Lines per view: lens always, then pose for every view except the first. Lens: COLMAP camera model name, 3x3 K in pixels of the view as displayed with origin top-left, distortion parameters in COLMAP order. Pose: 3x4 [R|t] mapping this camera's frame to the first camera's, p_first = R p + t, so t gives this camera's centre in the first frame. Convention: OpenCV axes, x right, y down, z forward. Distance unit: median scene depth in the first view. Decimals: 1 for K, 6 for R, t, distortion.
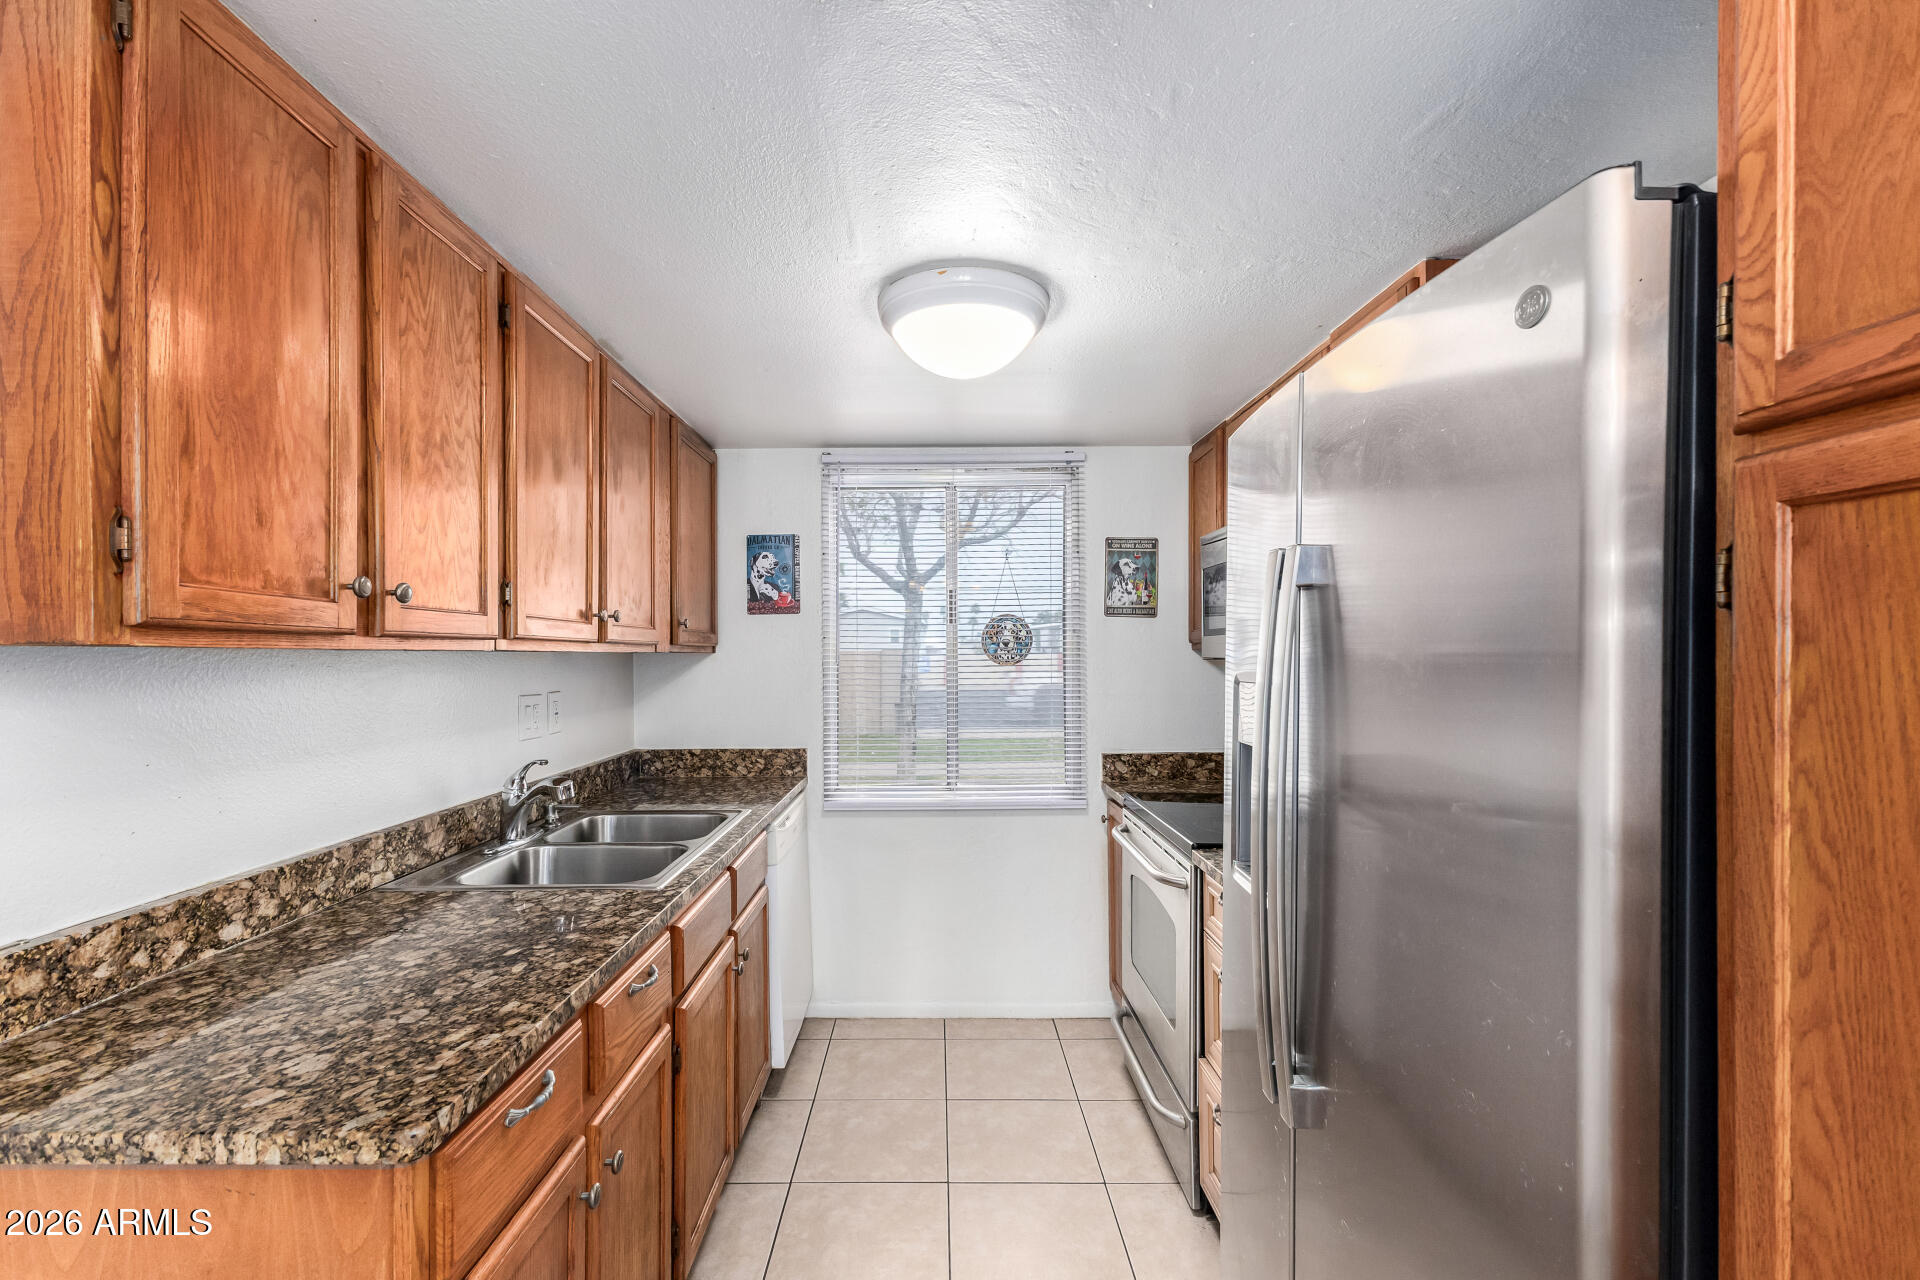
lens RADIAL K [[846.1, 0, 948.9], [0, 846.1, 657.5], [0, 0, 1]] dist [0.018119, -0.005637]
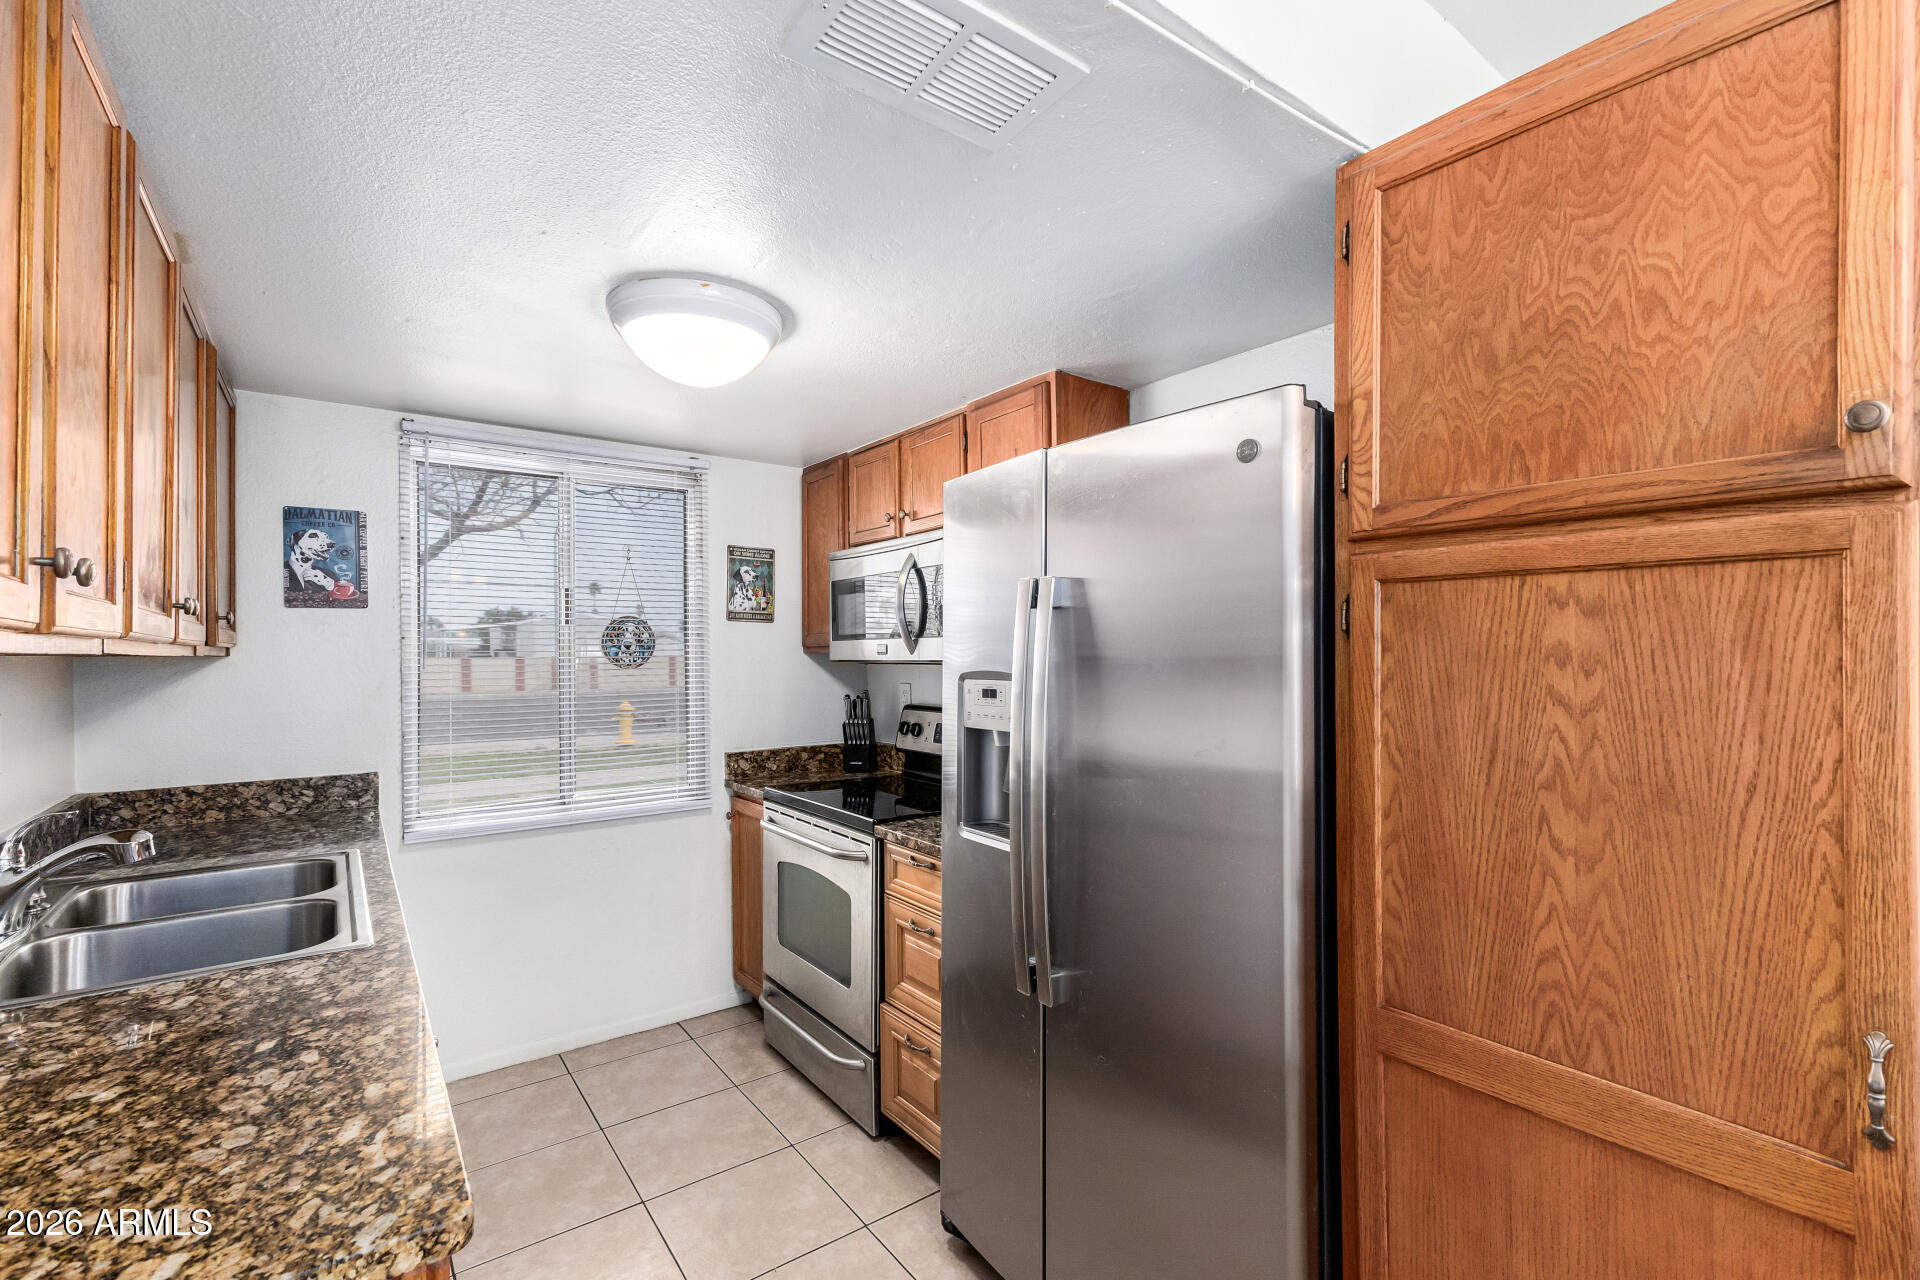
lens RADIAL K [[841.1, 0, 956.7], [0, 841.1, 650.5], [0, 0, 1]] dist [0.010697, -0.000584]
pose [[0.802905, 0.002540, 0.596101, -0.341687], [0.004134, 0.999943, -0.009829, -0.000978], [-0.596092, 0.010356, 0.802849, 0.005465]]
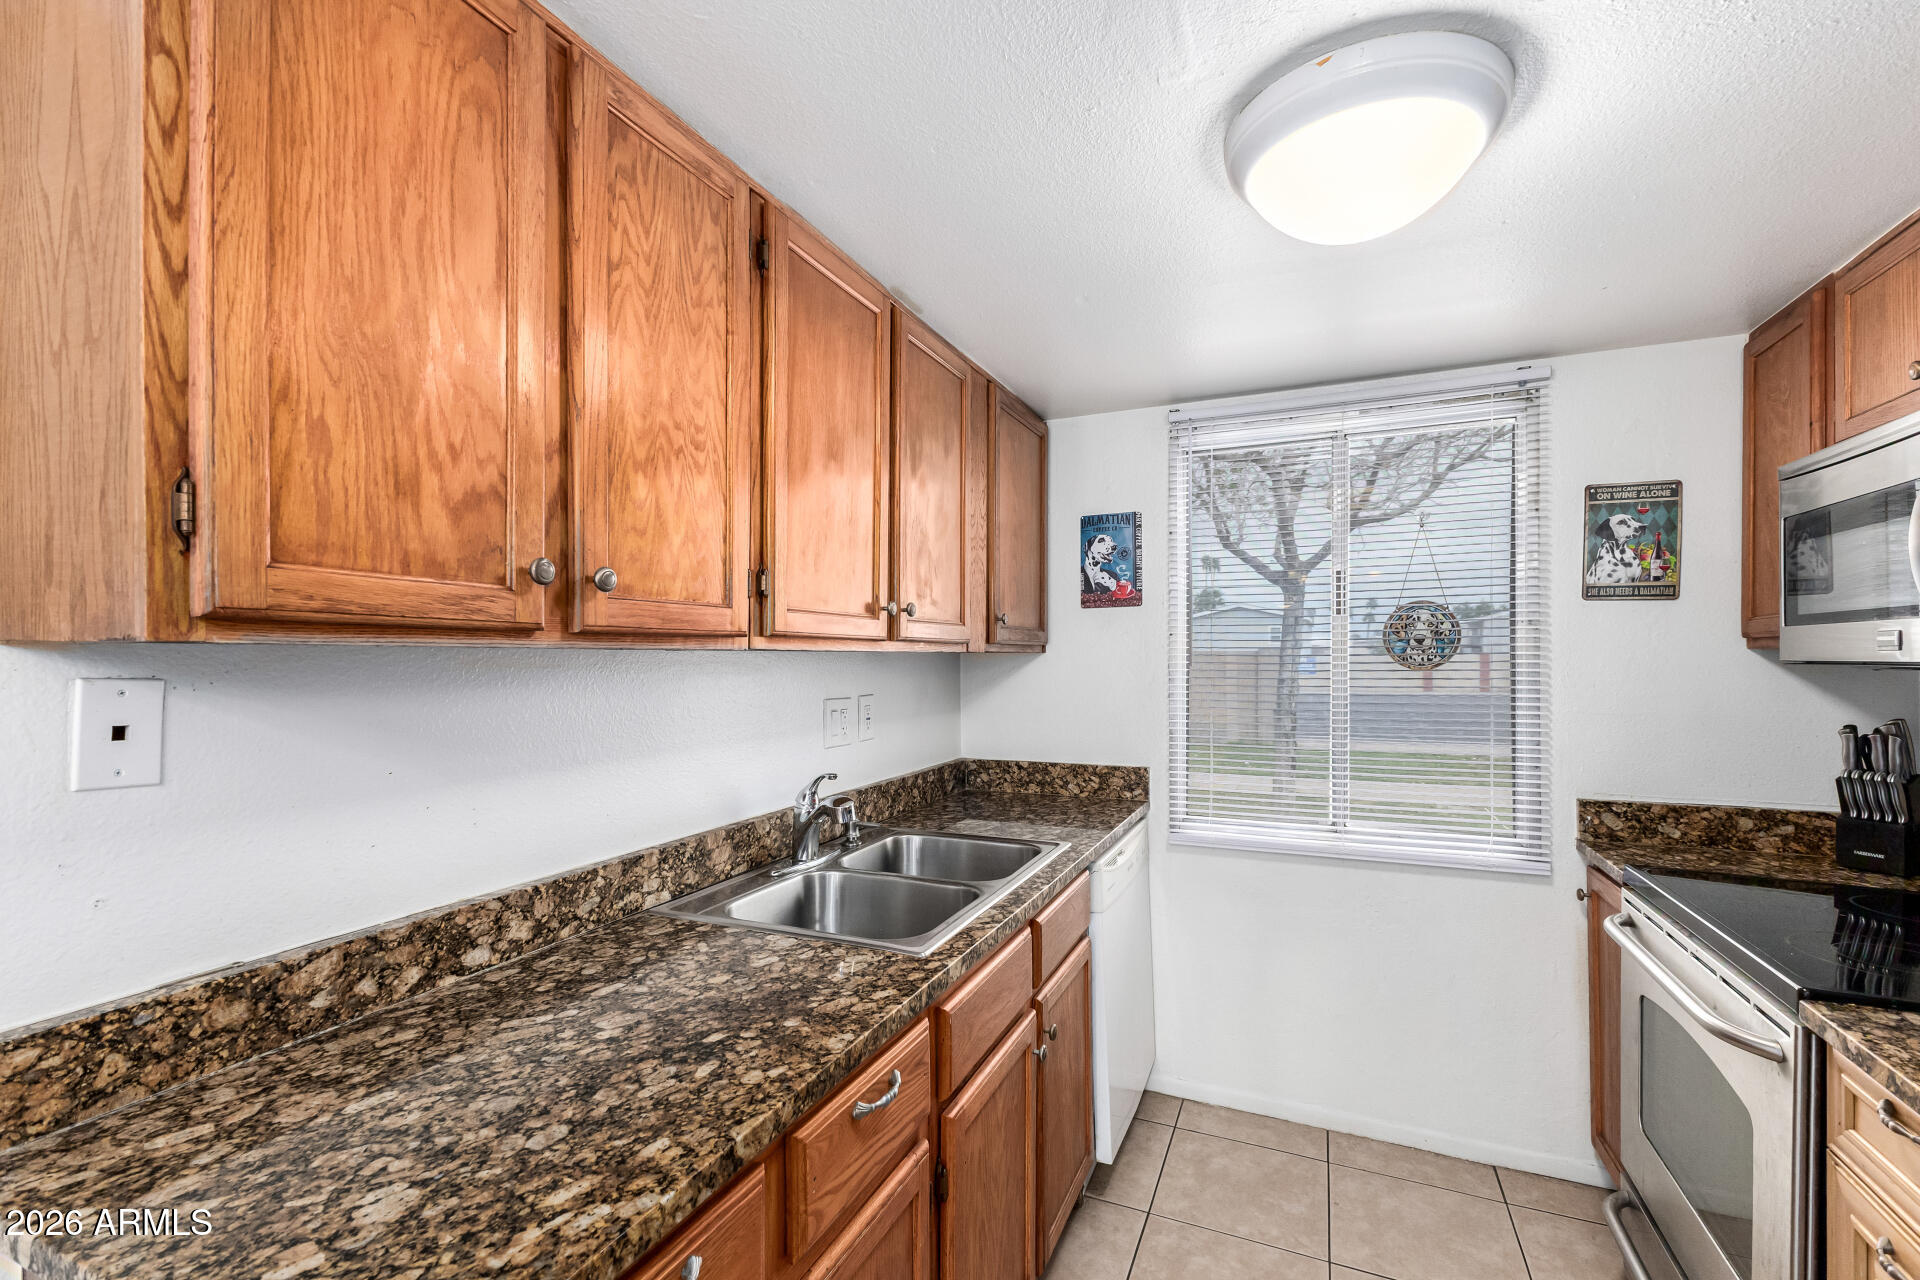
lens RADIAL K [[842.5, 0, 973.1], [0, 842.5, 659.8], [0, 0, 1]] dist [0.011393, -0.000168]
pose [[0.917034, 0.004038, -0.398788, 0.006568], [-0.002982, 0.999990, 0.003269, -0.001339], [0.398797, -0.001809, 0.917037, 0.281943]]
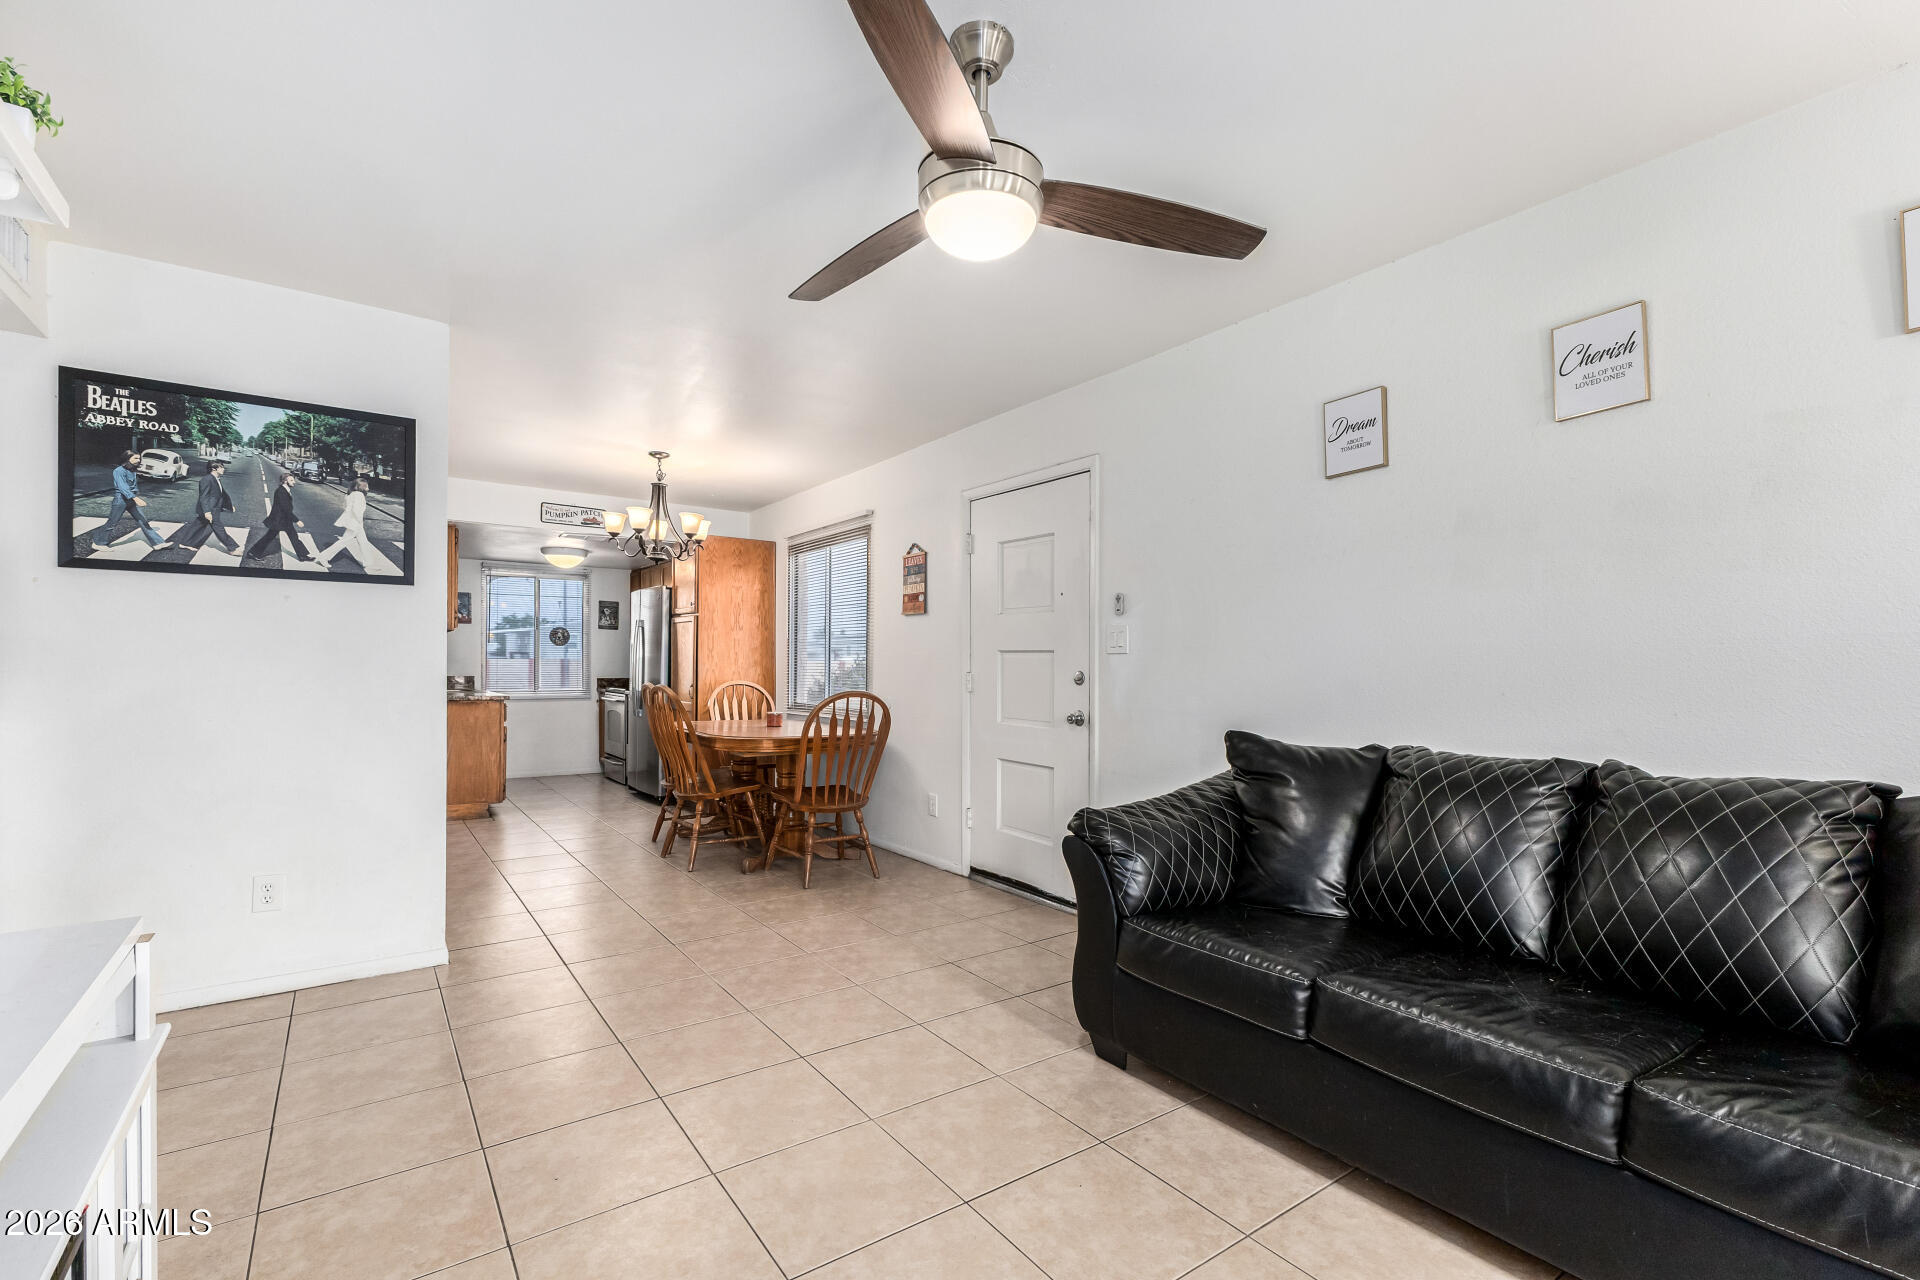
lens RADIAL K [[841.1, 0, 956.7], [0, 841.1, 650.5], [0, 0, 1]] dist [0.010697, -0.000584]
pose [[0.811178, 0.017424, 0.584539, -0.802813], [-0.005887, 0.999749, -0.021631, 0.127230], [-0.584769, 0.014105, 0.811077, -3.249138]]
